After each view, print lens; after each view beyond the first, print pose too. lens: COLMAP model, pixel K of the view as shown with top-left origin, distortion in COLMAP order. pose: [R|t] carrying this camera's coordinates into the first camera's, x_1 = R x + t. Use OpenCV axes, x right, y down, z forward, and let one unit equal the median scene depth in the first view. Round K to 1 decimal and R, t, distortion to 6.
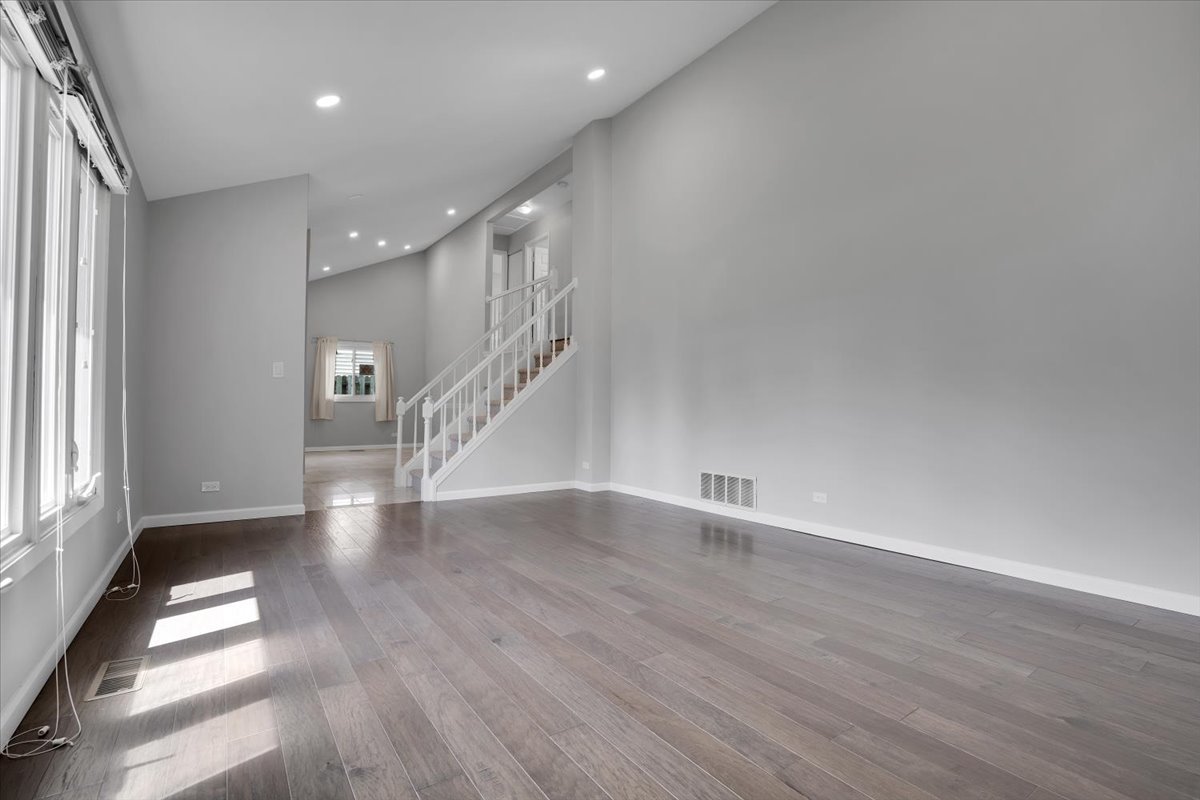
lens RADIAL K [[555.1, 0, 603.6], [0, 555.1, 397.9], [0, 0, 1]] dist [-0.066724, 0.027526]
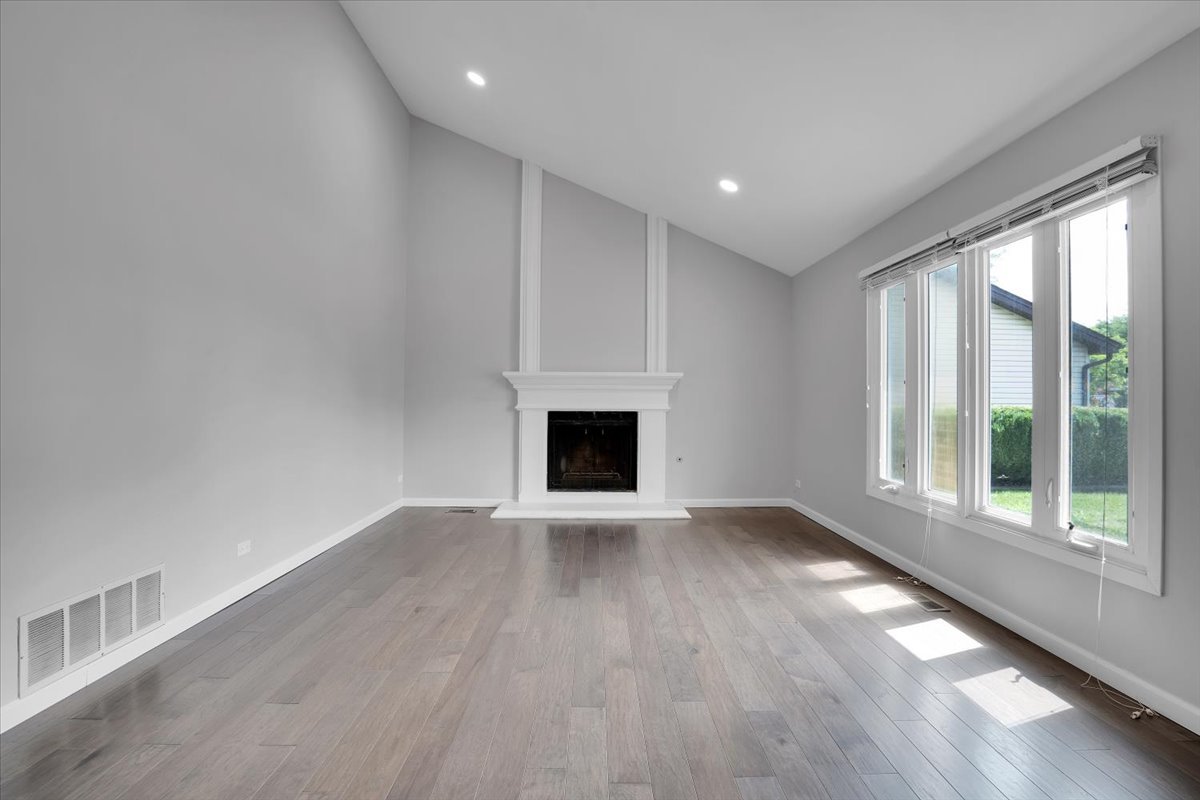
lens RADIAL K [[555.1, 0, 603.6], [0, 555.1, 397.9], [0, 0, 1]] dist [-0.066724, 0.027526]
pose [[-0.827560, -0.006987, 0.561334, -0.586438], [-0.016656, 0.999788, -0.012112, -0.041918], [-0.561131, -0.019373, -0.827501, 1.699667]]
